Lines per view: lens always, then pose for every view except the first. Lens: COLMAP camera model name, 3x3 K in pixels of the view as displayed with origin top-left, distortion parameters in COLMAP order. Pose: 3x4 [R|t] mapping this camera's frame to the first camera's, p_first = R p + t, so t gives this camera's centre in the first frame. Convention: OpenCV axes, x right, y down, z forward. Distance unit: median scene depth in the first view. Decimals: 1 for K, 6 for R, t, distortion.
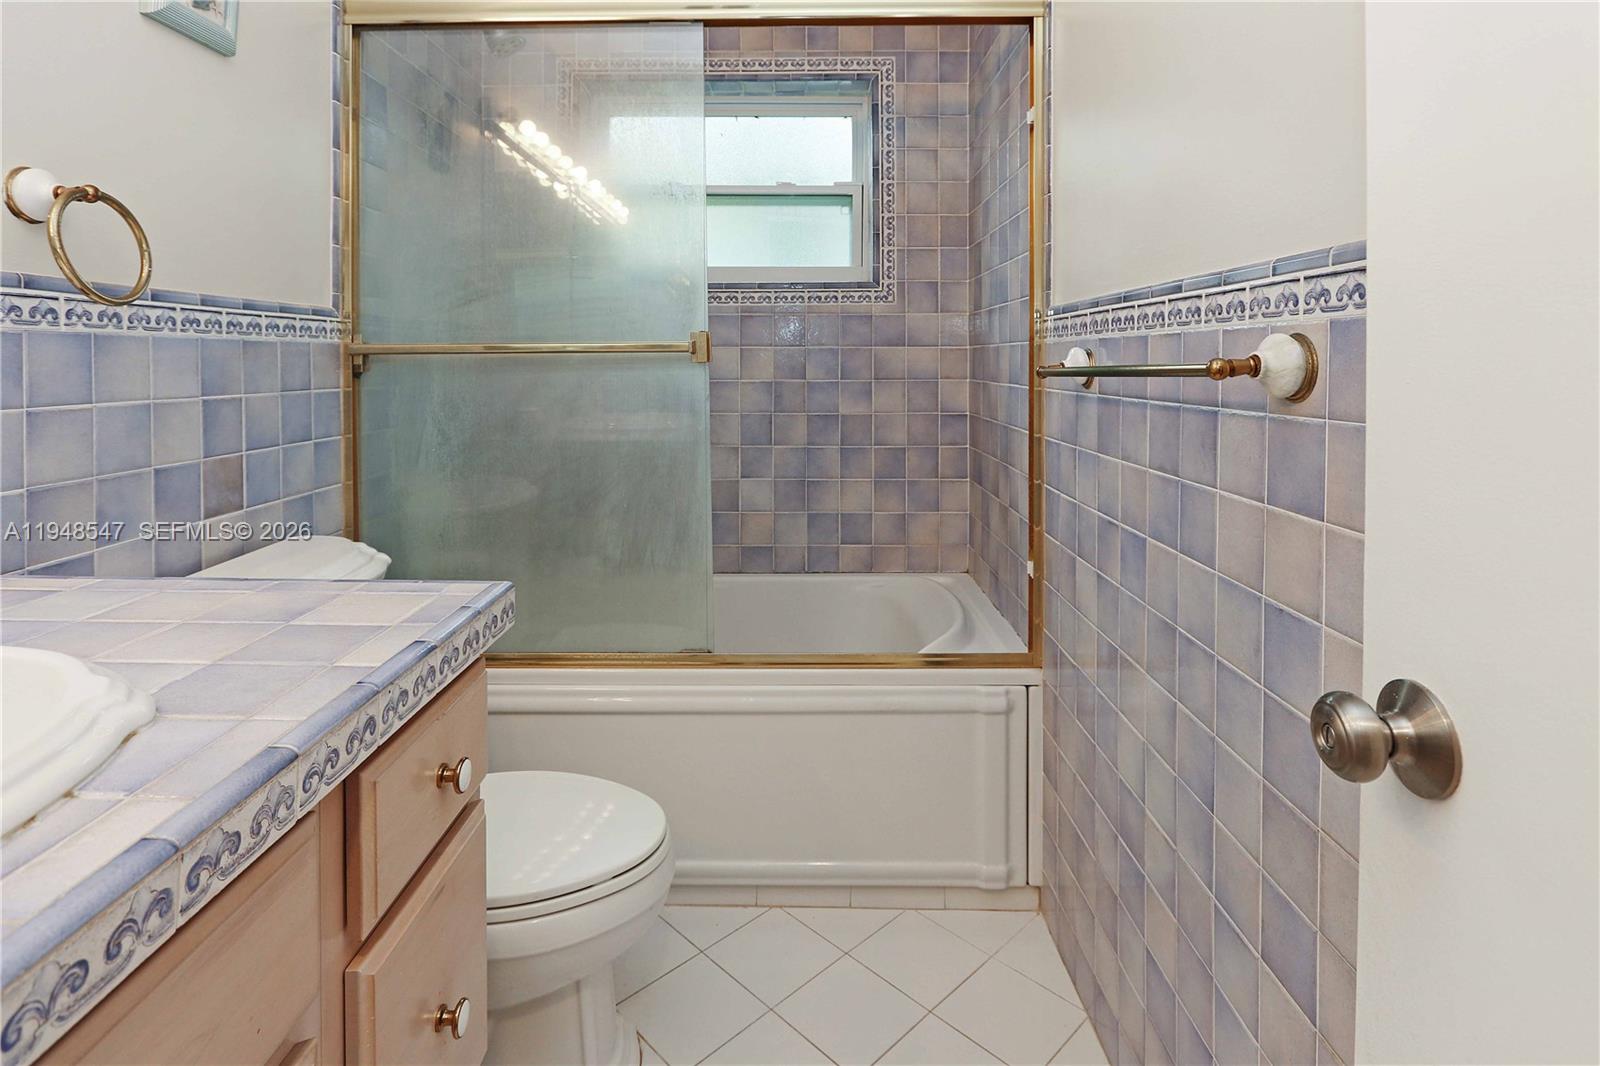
lens RADIAL K [[815.2, 0, 796.4], [0, 815.2, 344.2], [0, 0, 1]] dist [-0.019631, 0.002269]
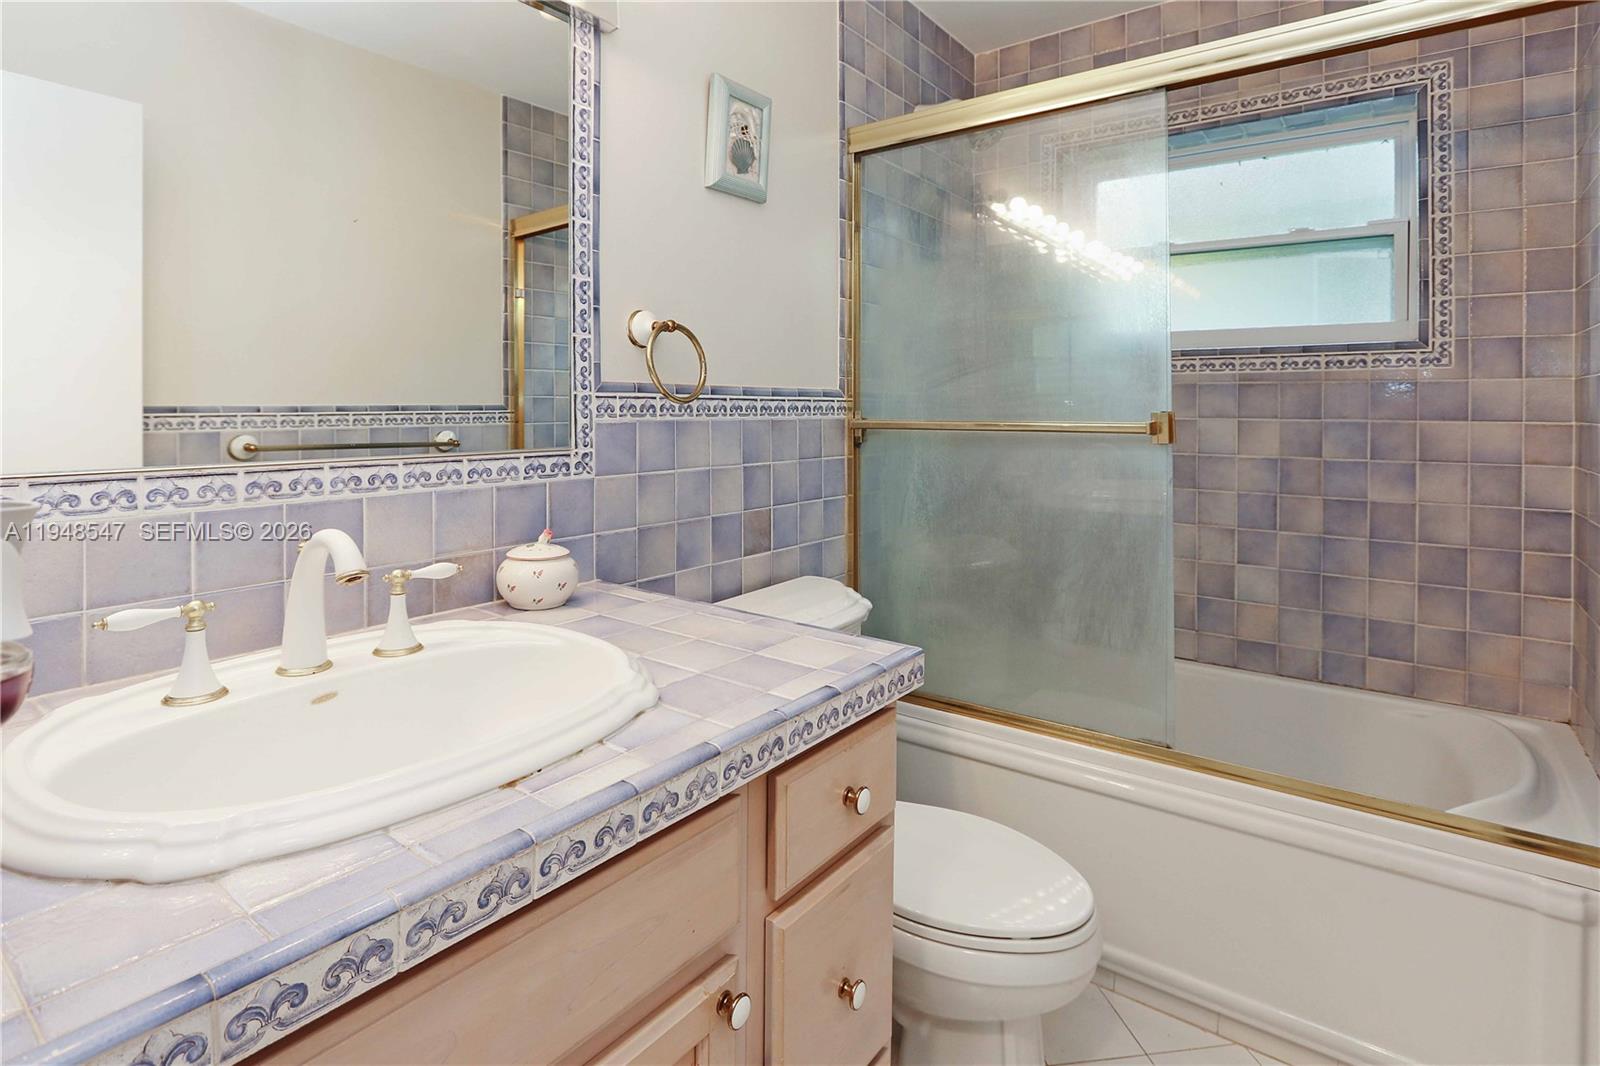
lens RADIAL K [[819.5, 0, 799.5], [0, 819.5, 385.0], [0, 0, 1]] dist [-0.023646, 0.002072]
pose [[0.804831, -0.008675, -0.593440, 0.135279], [0.004222, 0.999952, -0.008892, -0.049749], [0.593489, 0.004651, 0.804829, -0.035854]]
